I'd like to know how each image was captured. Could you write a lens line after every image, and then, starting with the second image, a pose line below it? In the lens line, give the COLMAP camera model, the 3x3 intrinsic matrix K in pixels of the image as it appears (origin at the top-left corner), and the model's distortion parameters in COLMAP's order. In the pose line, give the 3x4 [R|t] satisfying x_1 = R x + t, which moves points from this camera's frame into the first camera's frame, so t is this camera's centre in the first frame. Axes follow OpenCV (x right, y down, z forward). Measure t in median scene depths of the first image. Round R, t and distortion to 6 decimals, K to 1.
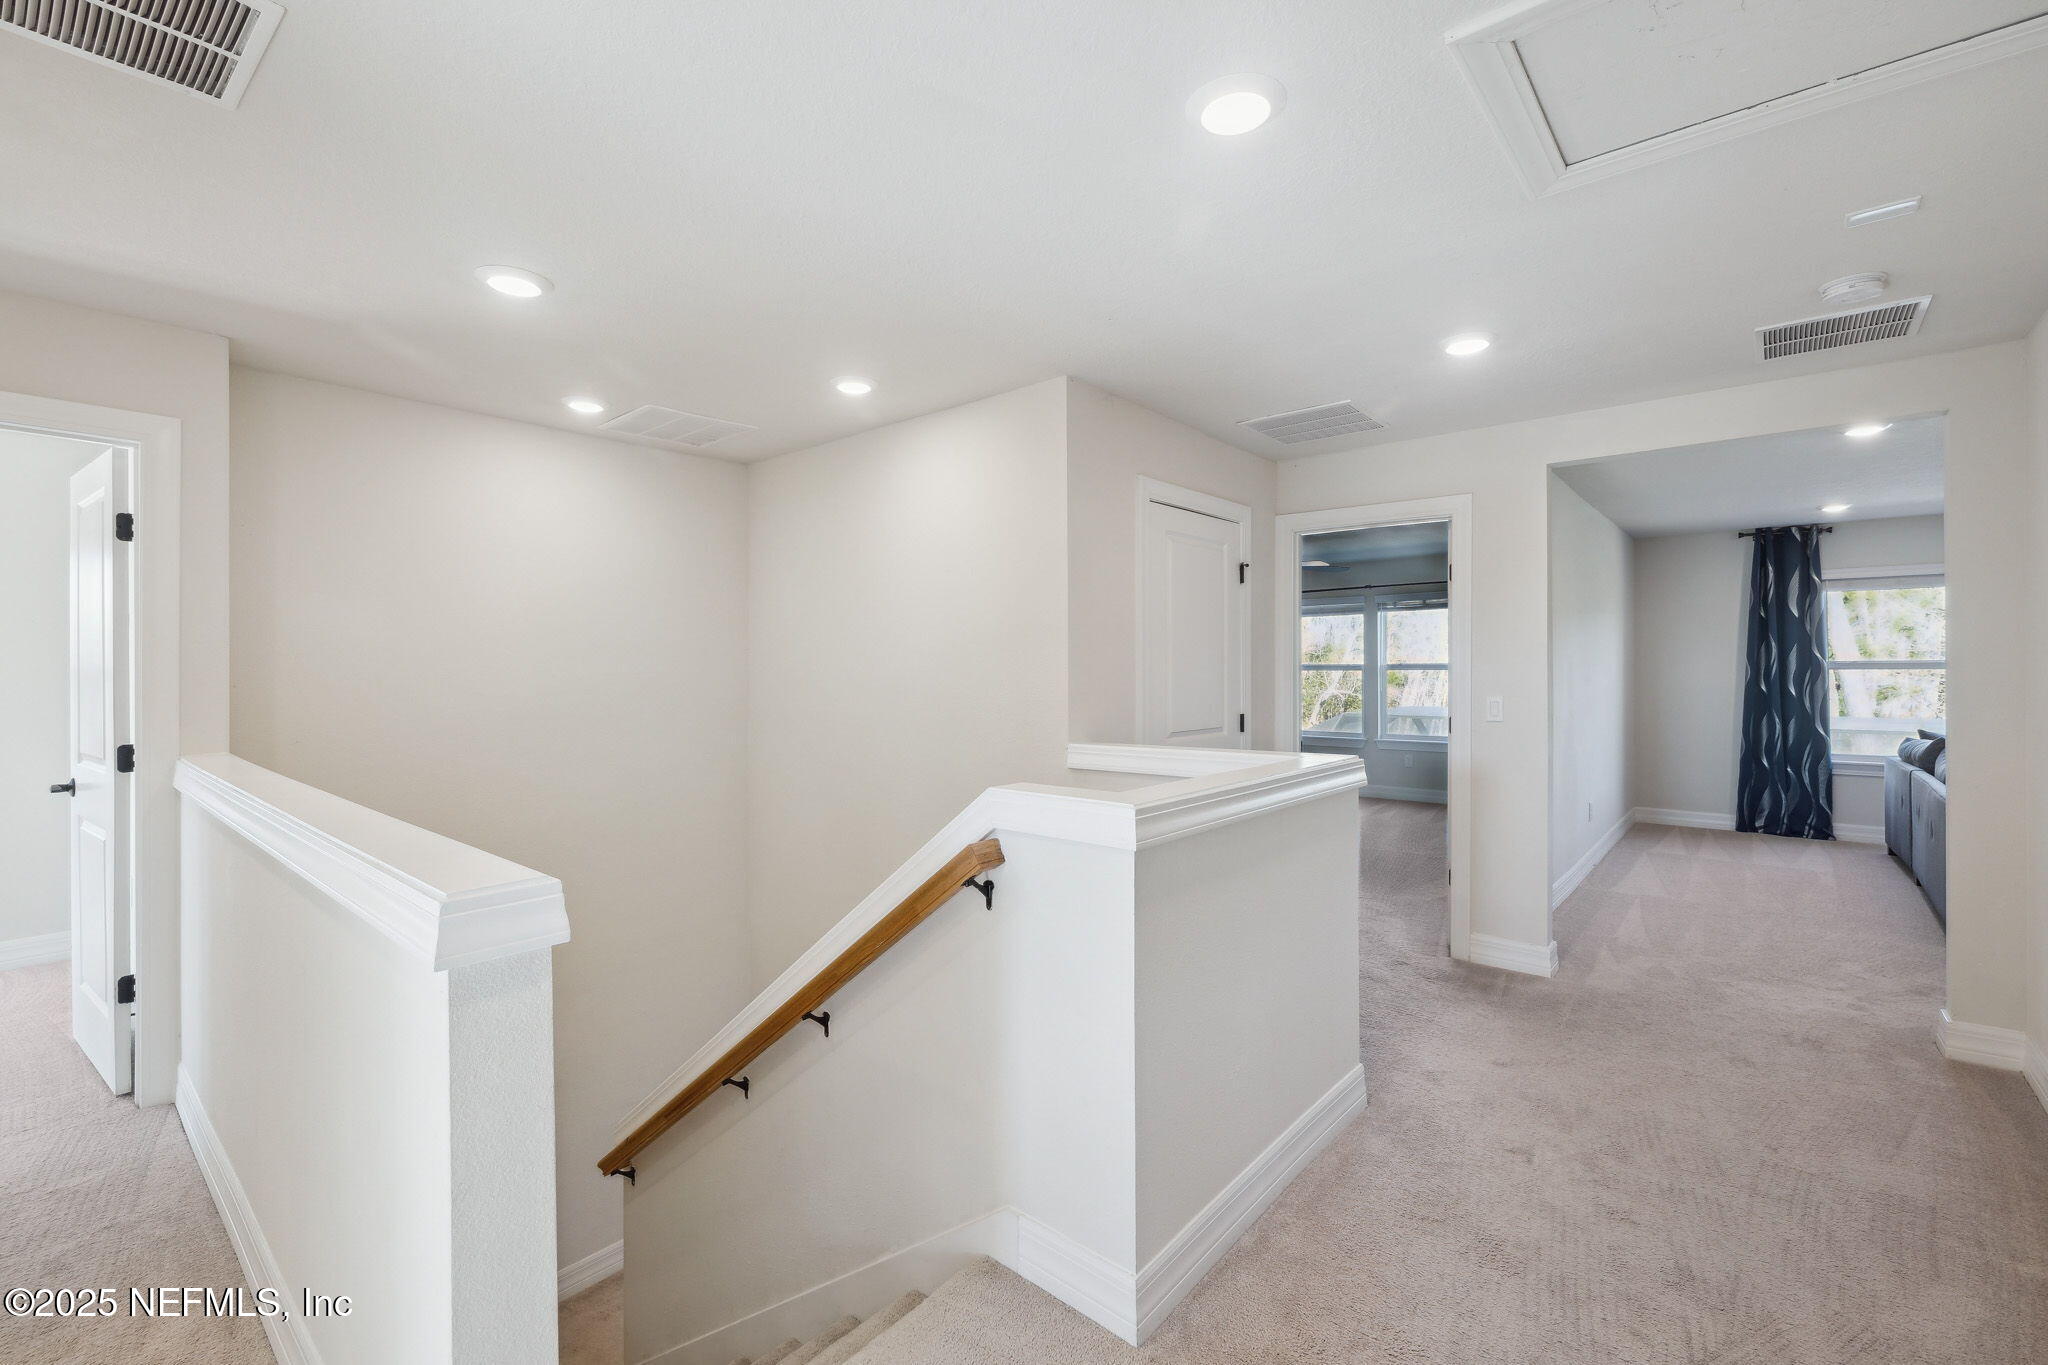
lens RADIAL K [[881.5, 0, 1032.9], [0, 881.5, 669.8], [0, 0, 1]] dist [-0.001132, 0.000152]
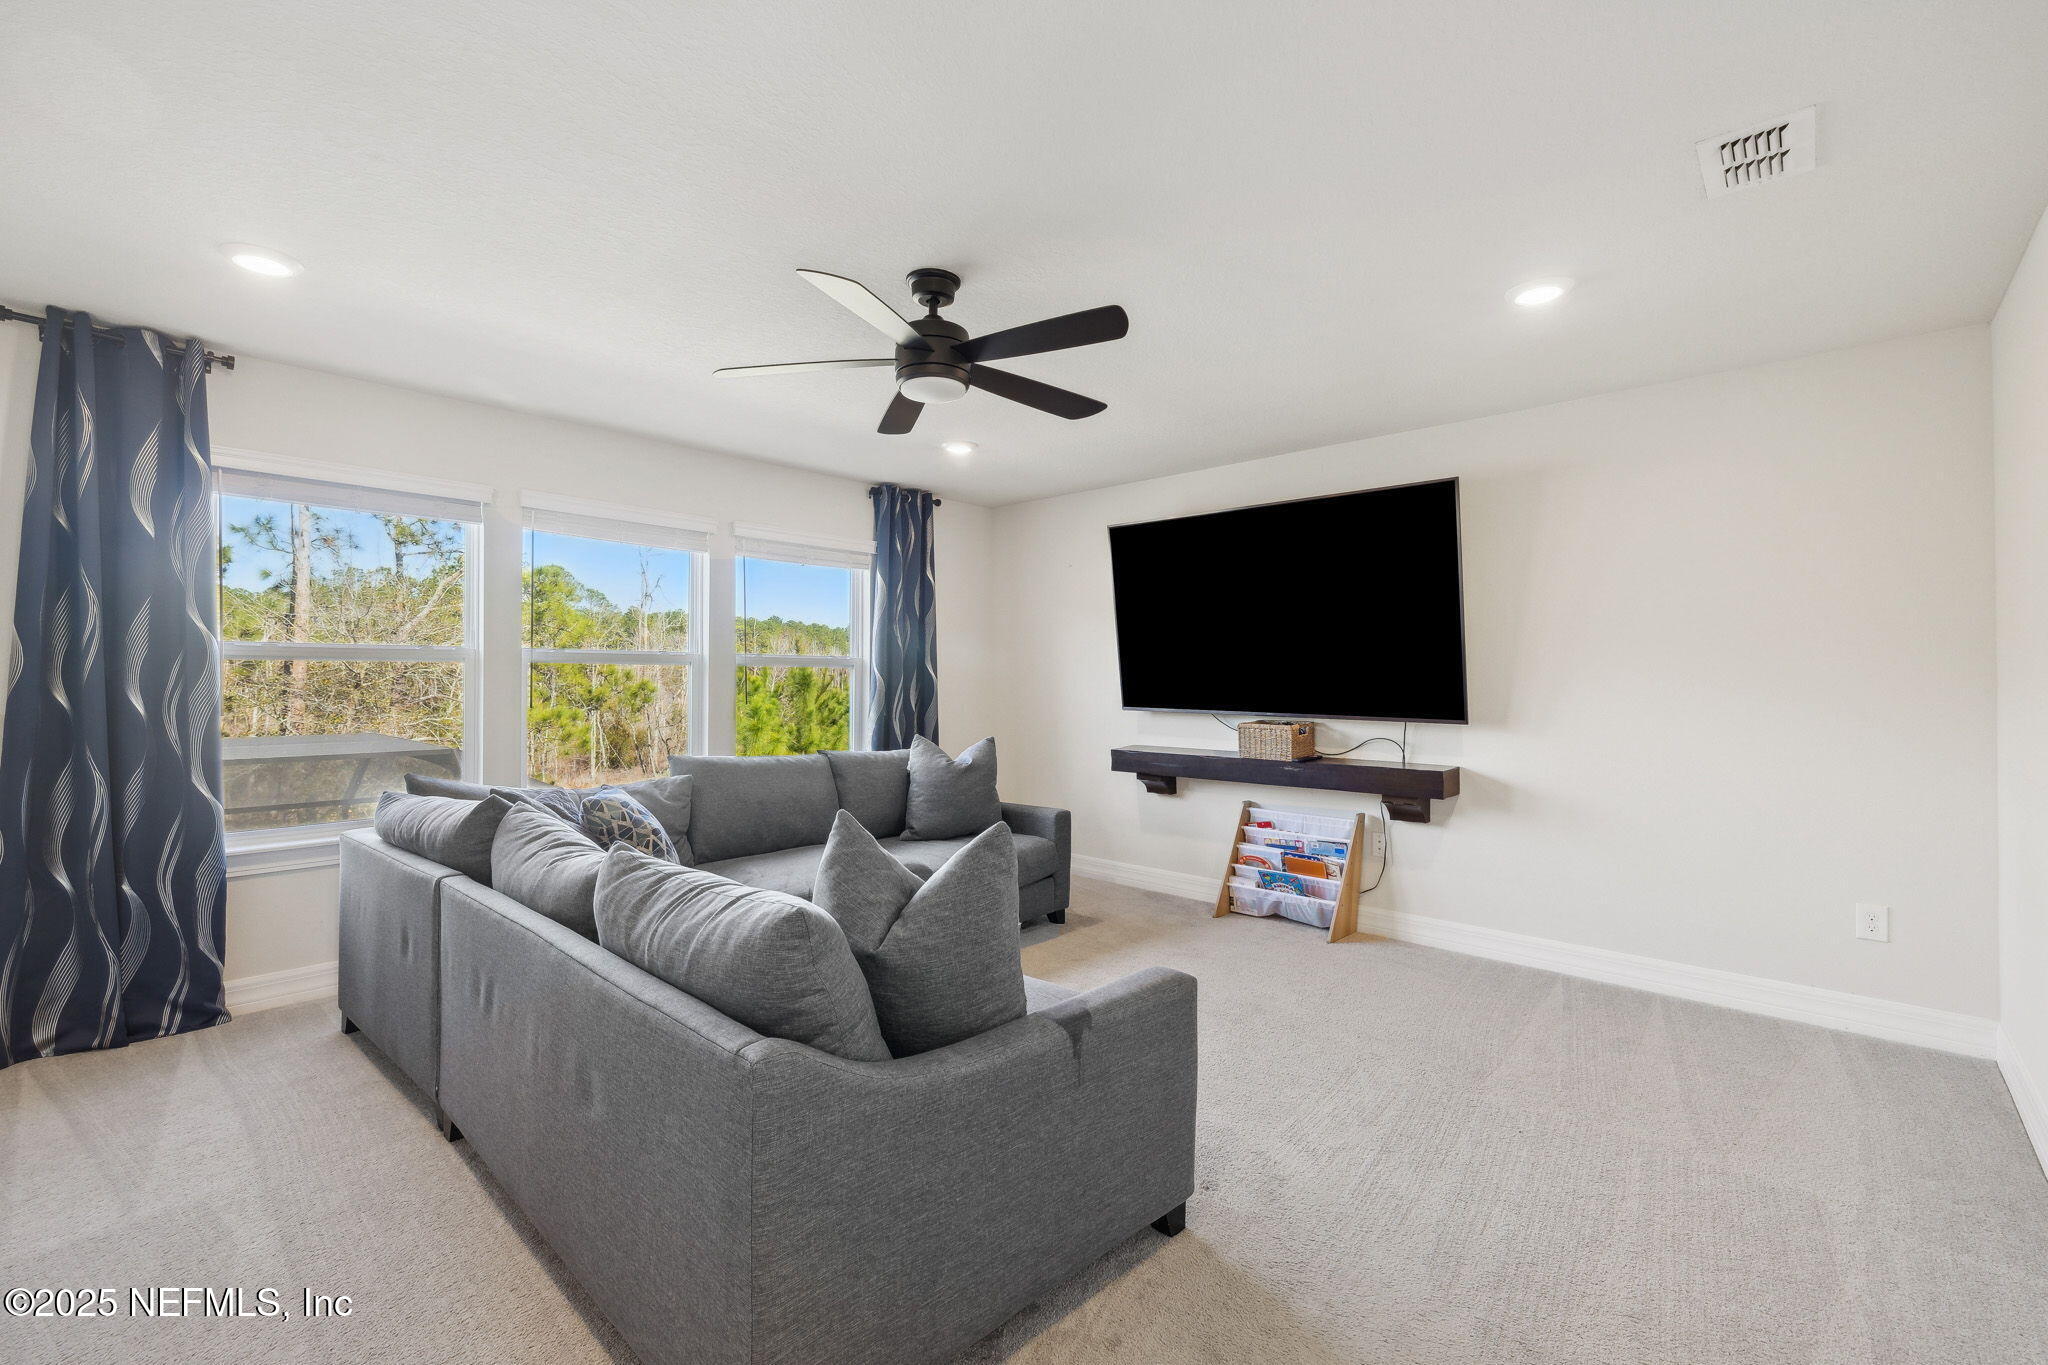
lens RADIAL K [[881.5, 0, 1033.3], [0, 881.5, 678.9], [0, 0, 1]] dist [-0.001132, 0.000152]
pose [[0.046565, 0.014462, 0.998811, 0.452123], [-0.003501, 0.999891, -0.014314, 0.016110], [-0.998909, -0.002830, 0.046610, 0.542180]]
